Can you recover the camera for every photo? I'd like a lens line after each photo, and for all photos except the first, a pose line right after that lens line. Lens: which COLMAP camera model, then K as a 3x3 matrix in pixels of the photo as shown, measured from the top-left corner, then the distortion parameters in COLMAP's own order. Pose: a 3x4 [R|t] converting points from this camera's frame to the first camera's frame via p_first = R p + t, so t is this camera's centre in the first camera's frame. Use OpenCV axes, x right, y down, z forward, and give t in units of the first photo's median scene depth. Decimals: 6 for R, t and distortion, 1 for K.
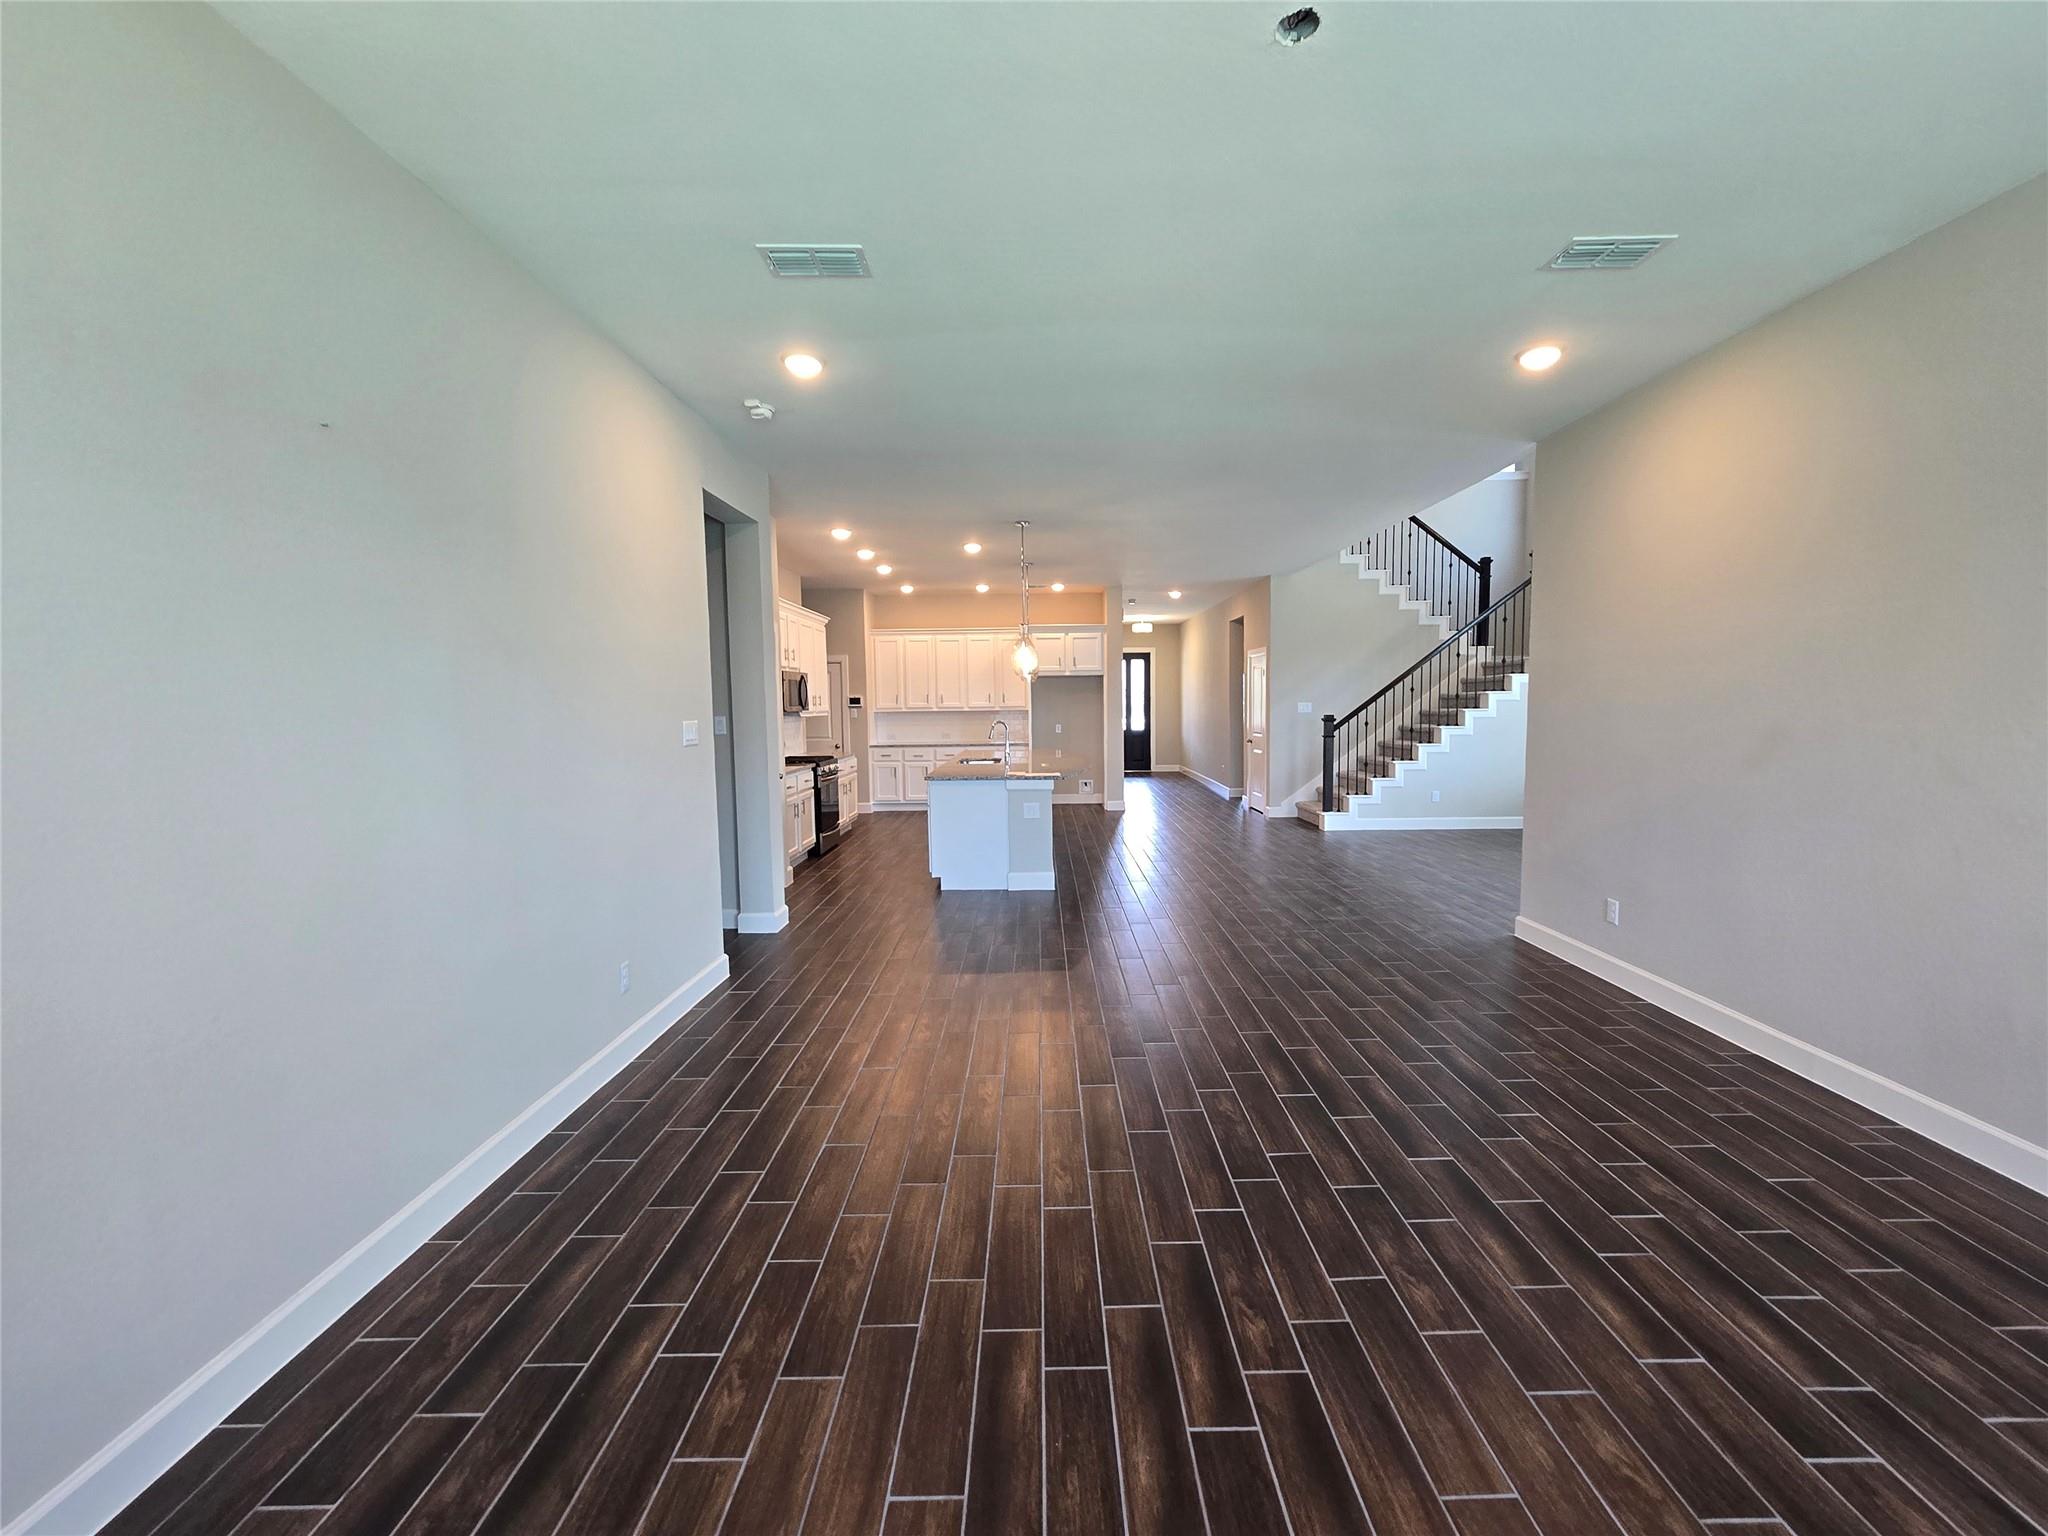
lens RADIAL K [[832.3, 0, 1036.2], [0, 832.3, 768.0], [0, 0, 1]] dist [-0.000975, -0.000358]
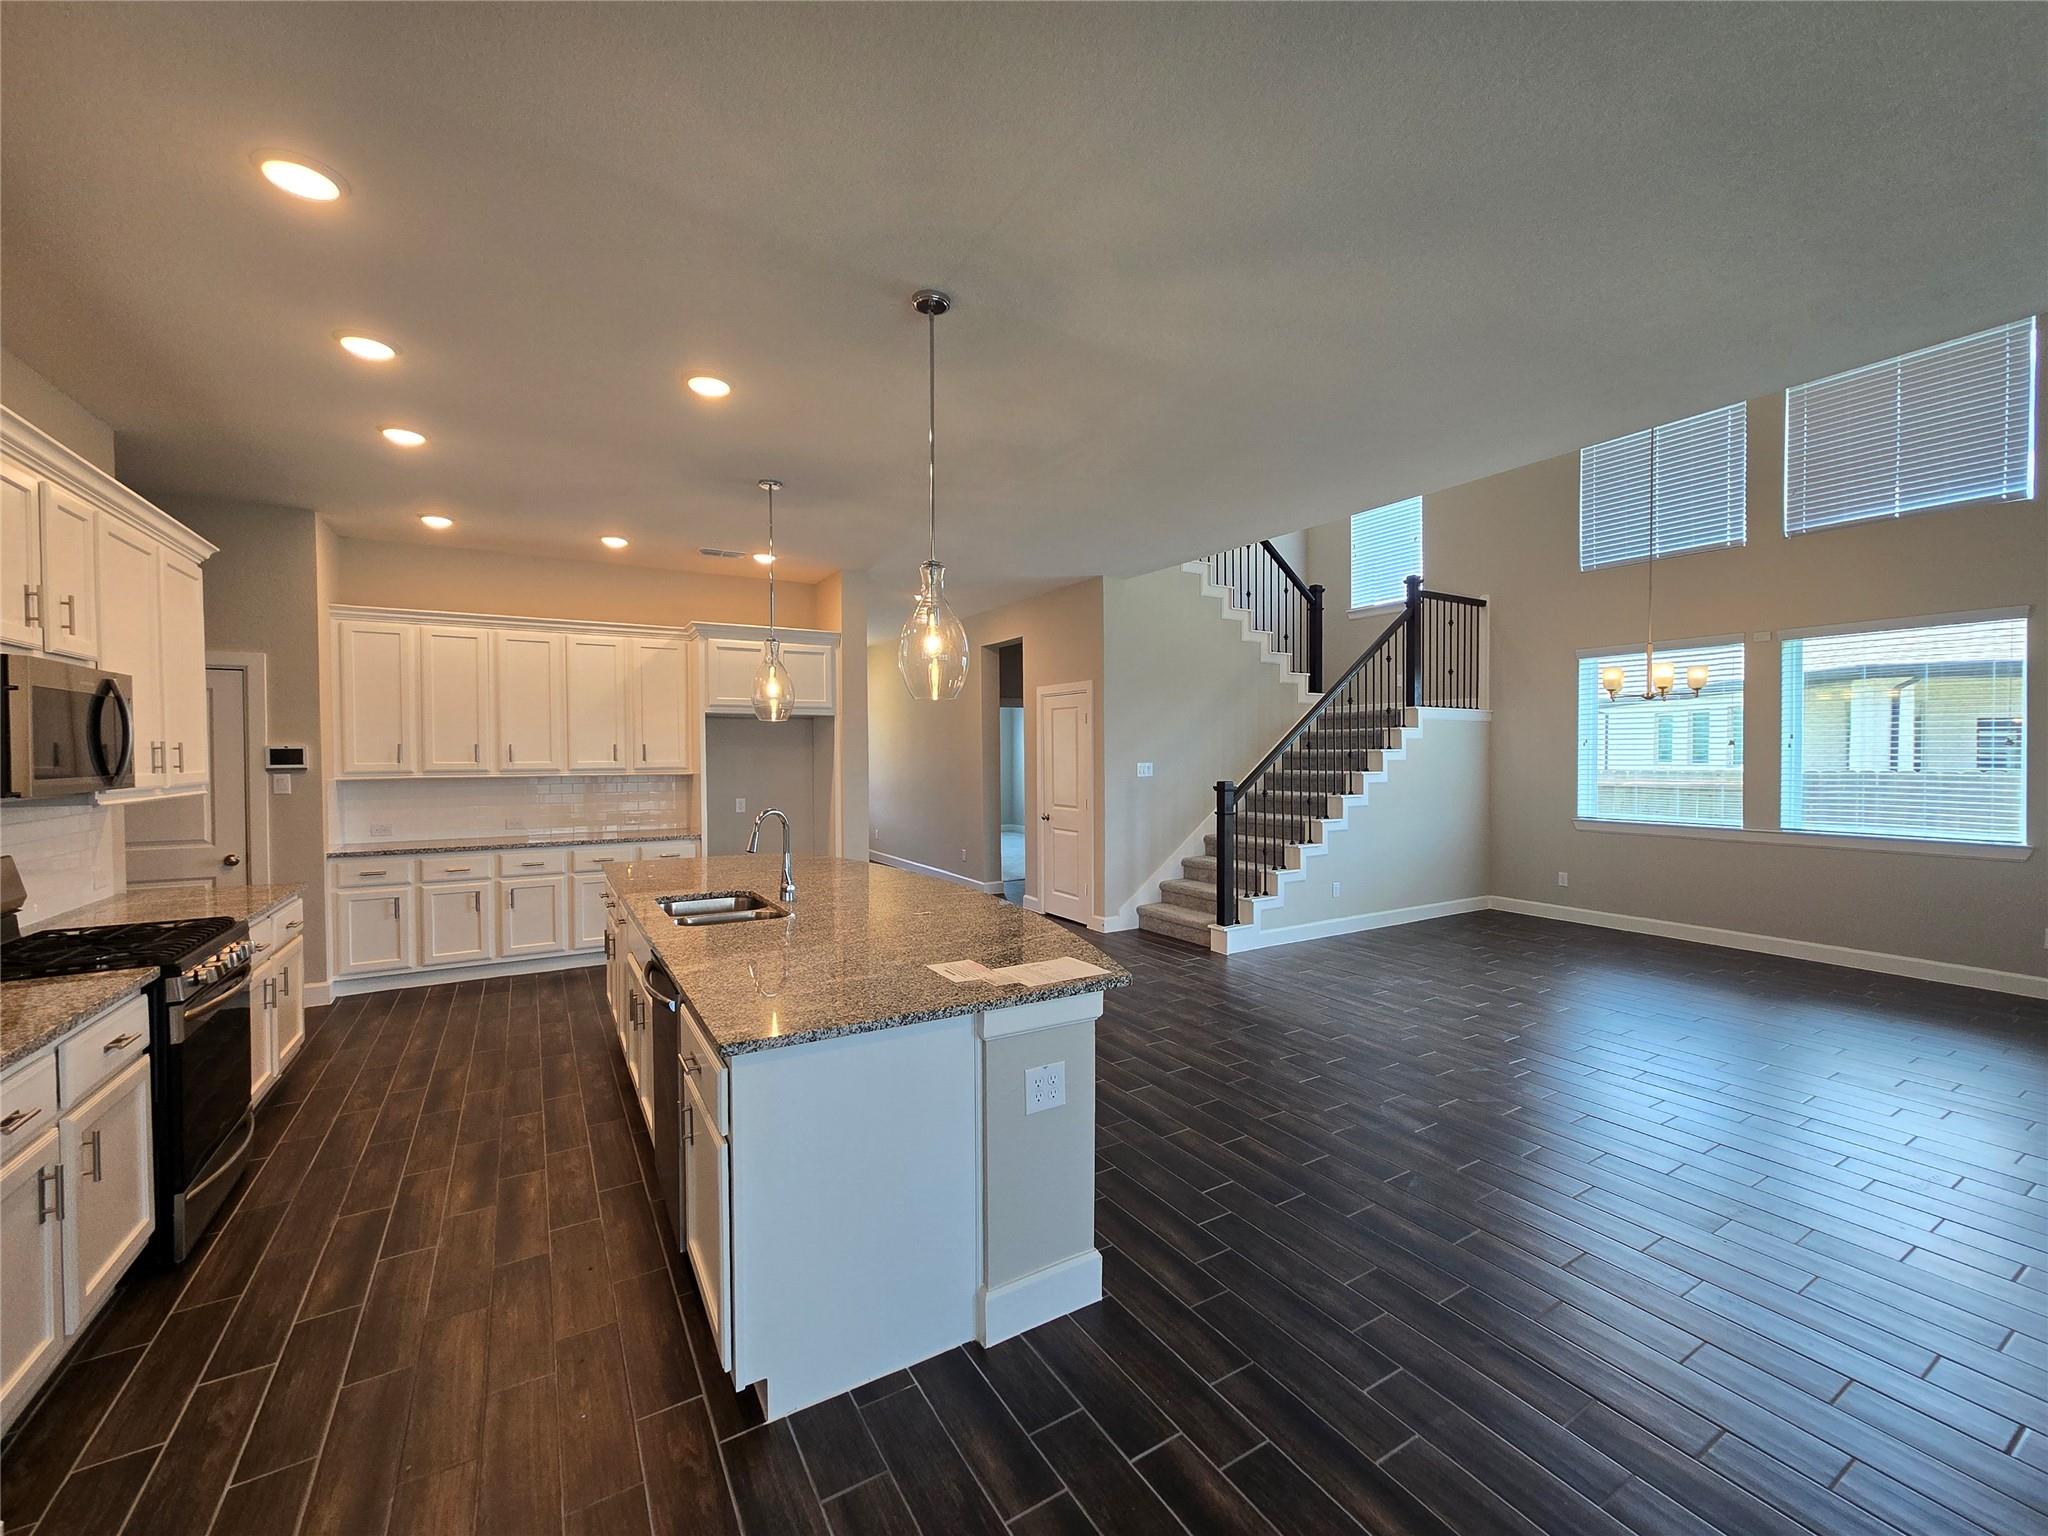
lens RADIAL K [[832.3, 0, 1036.2], [0, 832.3, 768.0], [0, 0, 1]] dist [-0.000975, -0.000358]
pose [[0.850436, -0.002556, 0.526072, -0.126949], [0.035307, 0.998011, -0.052227, -0.042259], [-0.524892, 0.062990, 0.848835, 0.475020]]
